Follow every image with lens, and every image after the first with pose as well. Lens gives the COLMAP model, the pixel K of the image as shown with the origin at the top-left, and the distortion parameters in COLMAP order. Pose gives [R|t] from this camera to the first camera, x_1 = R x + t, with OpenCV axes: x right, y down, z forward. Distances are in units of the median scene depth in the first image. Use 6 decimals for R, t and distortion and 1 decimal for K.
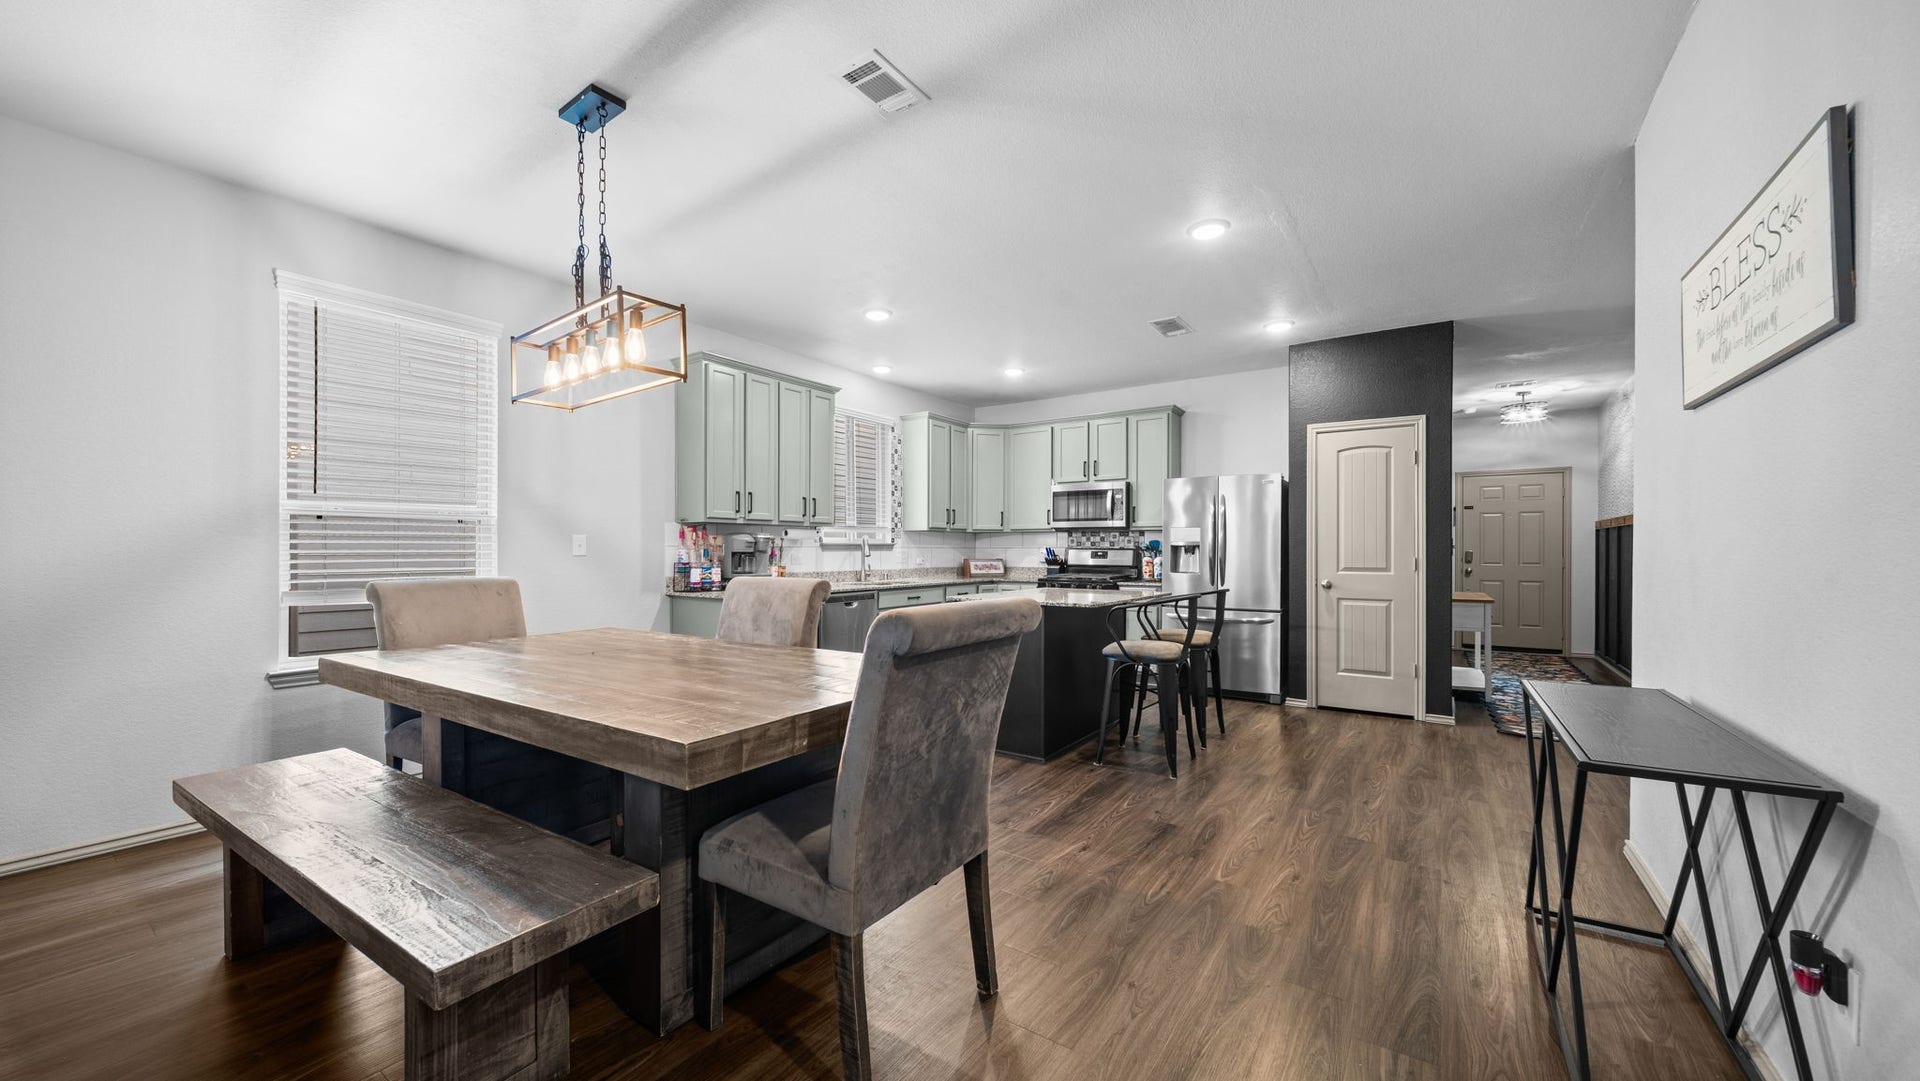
lens RADIAL K [[705.5, 0, 960.6], [0, 705.5, 545.2], [0, 0, 1]] dist [0.000094, 0.000020]
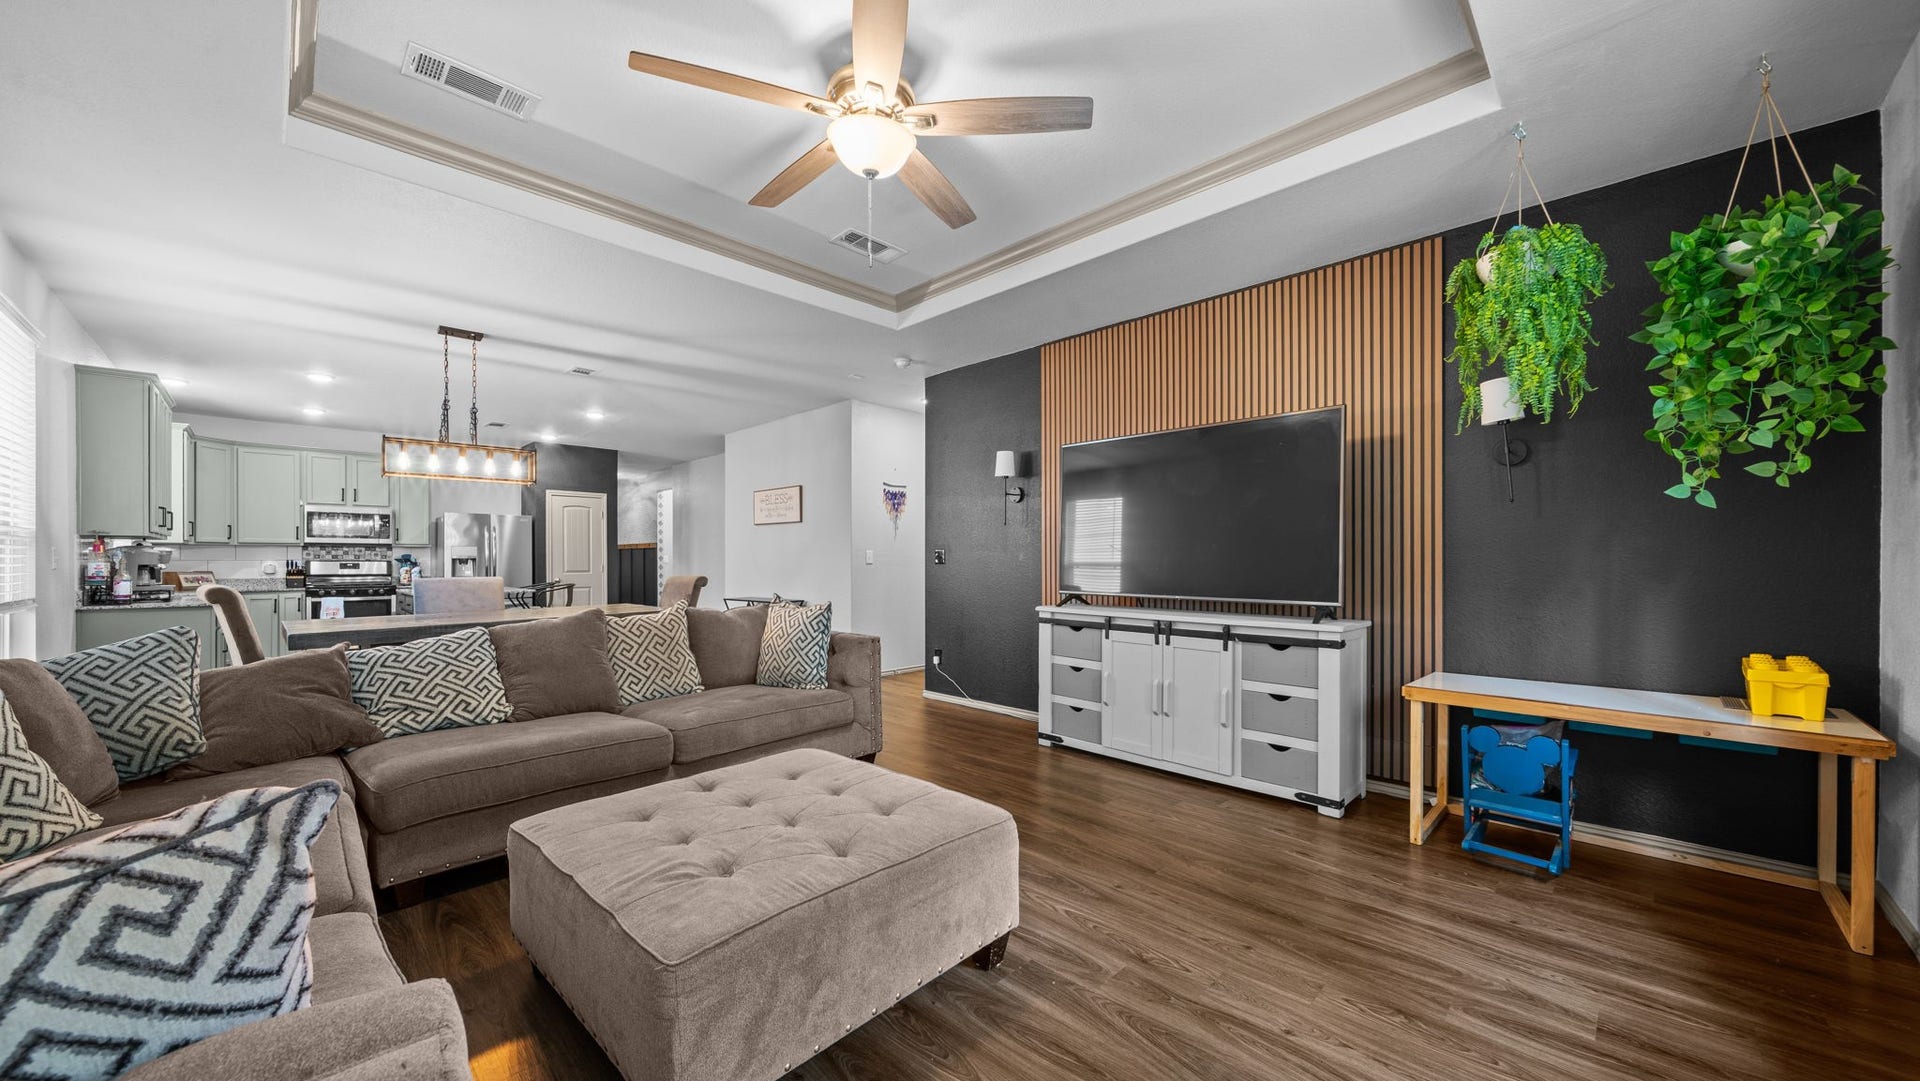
lens RADIAL K [[677.9, 0, 952.0], [0, 677.9, 548.8], [0, 0, 1]] dist [0.000258, -0.000006]
pose [[0.203416, 0.012422, 0.979014, -0.958009], [-0.000607, 0.999921, -0.012561, -0.002404], [-0.979092, 0.001961, 0.203407, -0.333944]]
